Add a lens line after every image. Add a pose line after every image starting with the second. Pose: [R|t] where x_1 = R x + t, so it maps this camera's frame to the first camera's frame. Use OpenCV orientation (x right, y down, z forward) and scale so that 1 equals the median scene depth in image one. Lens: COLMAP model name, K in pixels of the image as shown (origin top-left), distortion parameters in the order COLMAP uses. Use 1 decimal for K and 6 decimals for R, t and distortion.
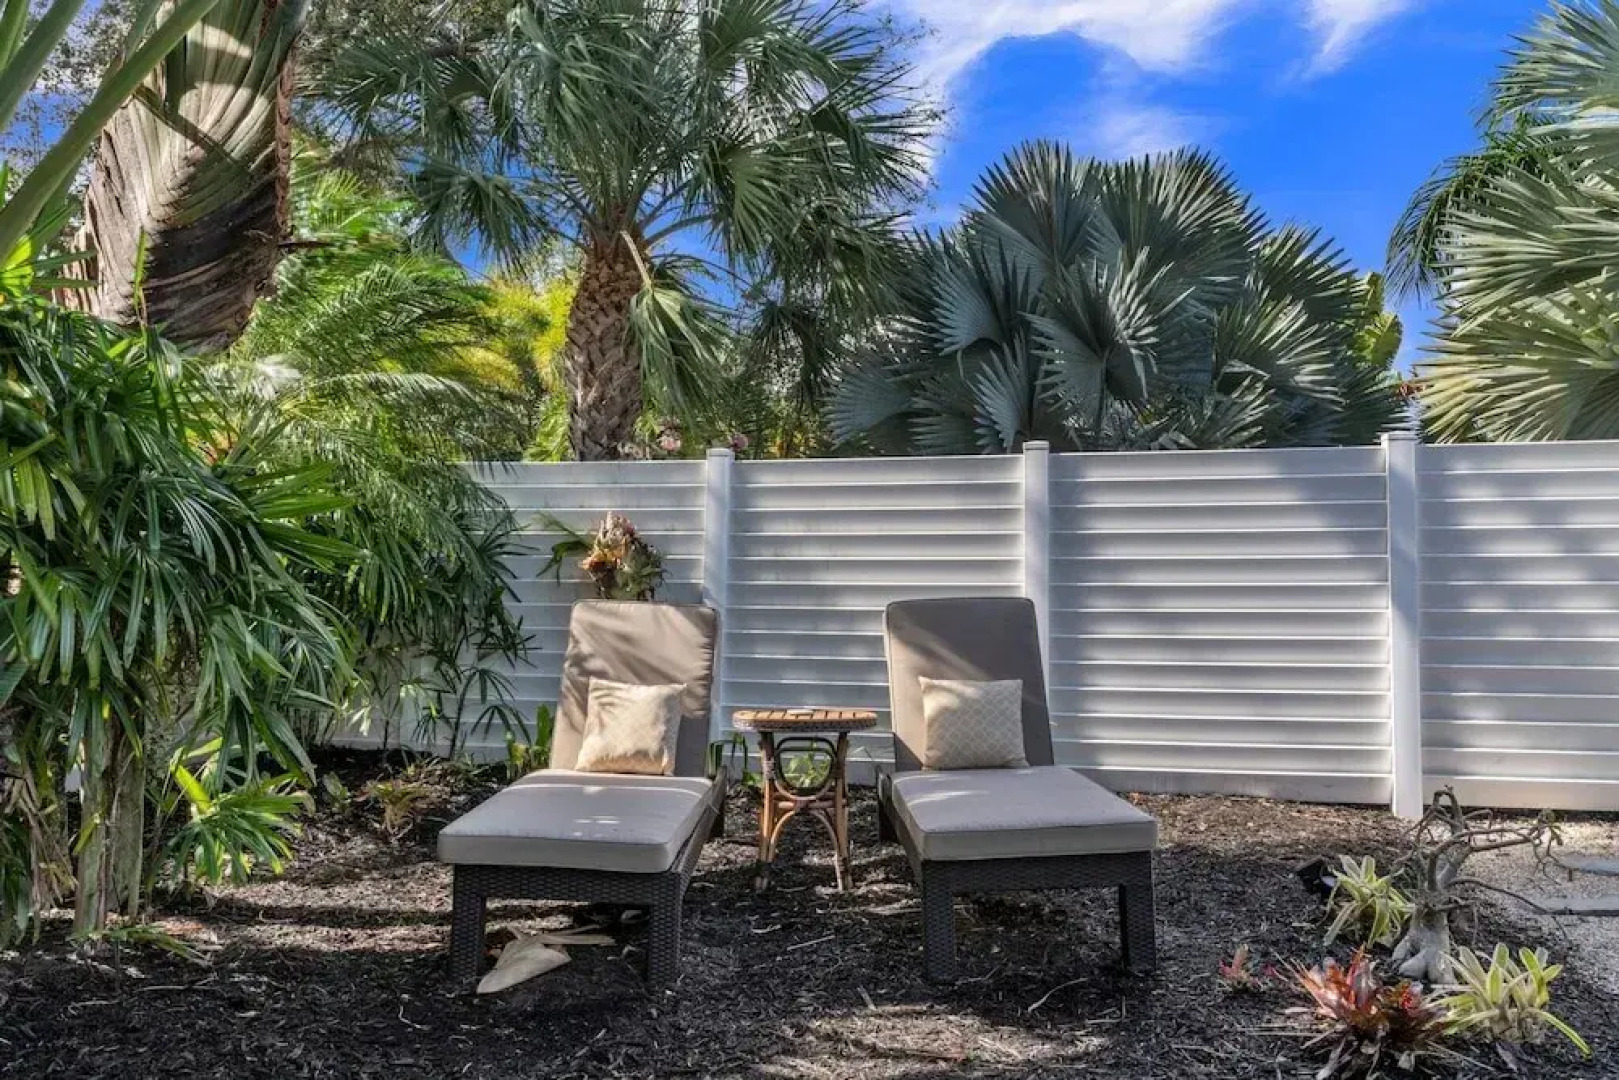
lens RADIAL K [[1308.6, 0, 809.5], [0, 1308.6, 540.0], [0, 0, 1]] dist [0.035517, 0.000246]
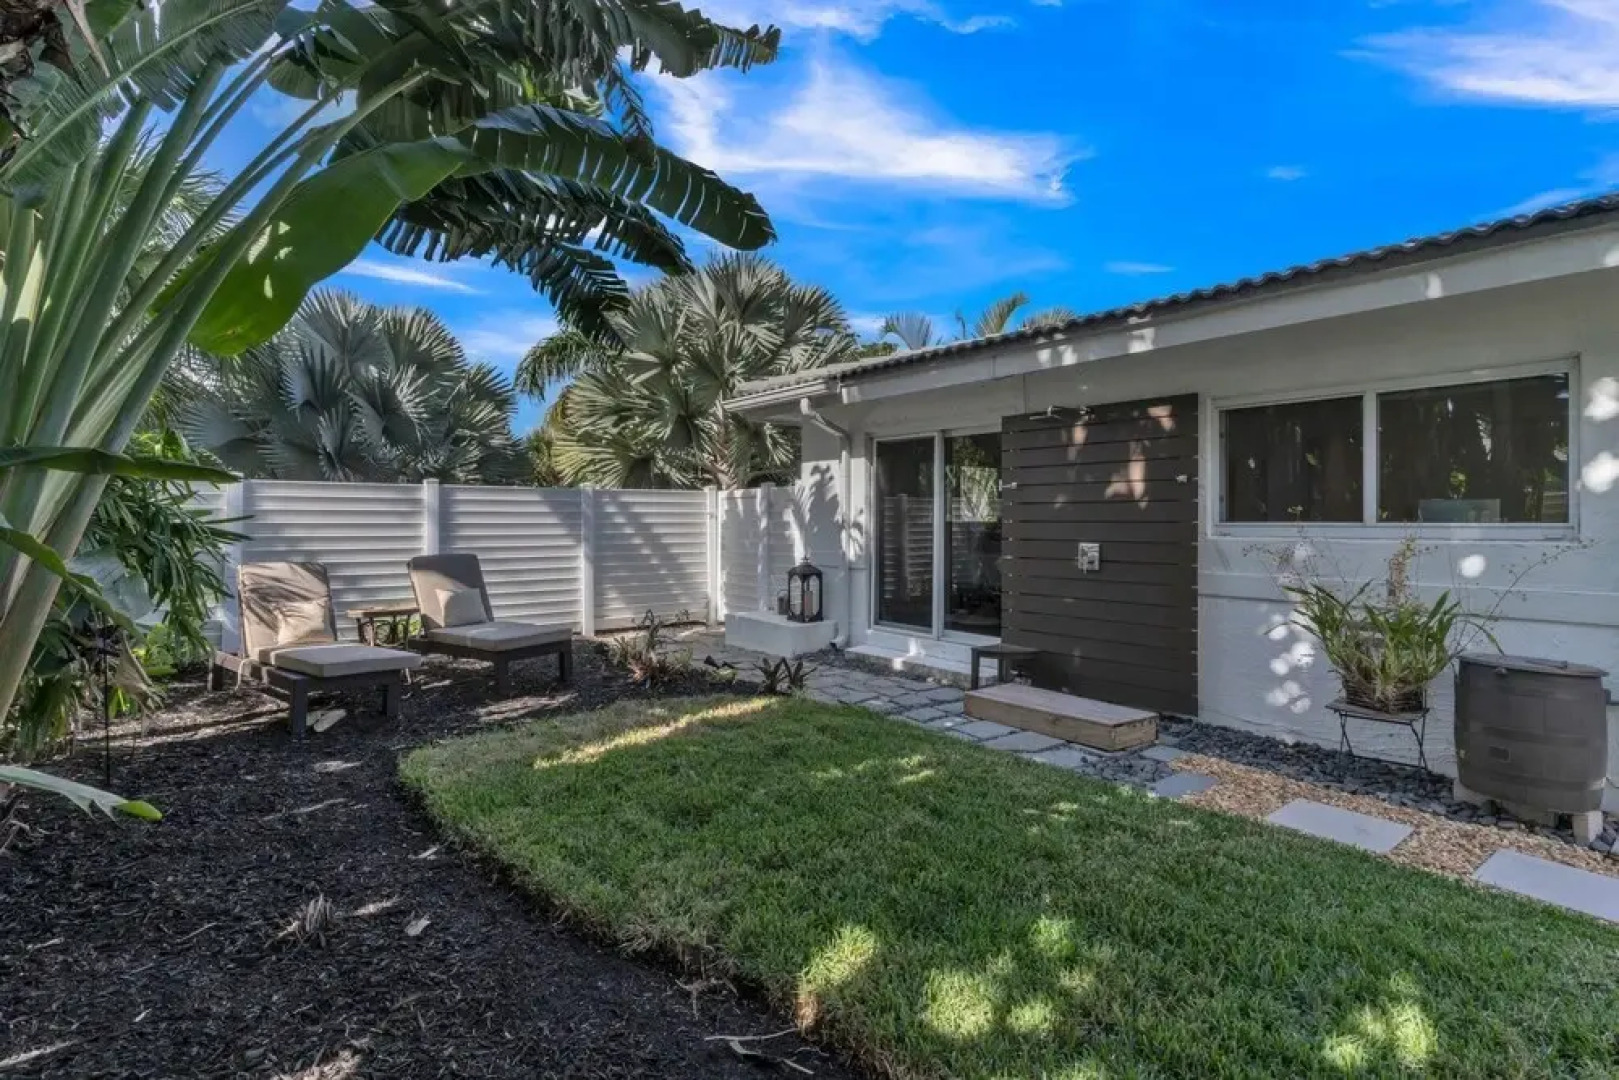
lens RADIAL K [[759.4, 0, 809.5], [0, 759.4, 540.0], [0, 0, 1]] dist [0.000877, 0.000055]
pose [[0.655609, -0.014783, 0.754956, -0.345567], [-0.011875, 0.999483, 0.029883, -0.020448], [-0.755007, -0.028557, 0.655095, -0.251290]]
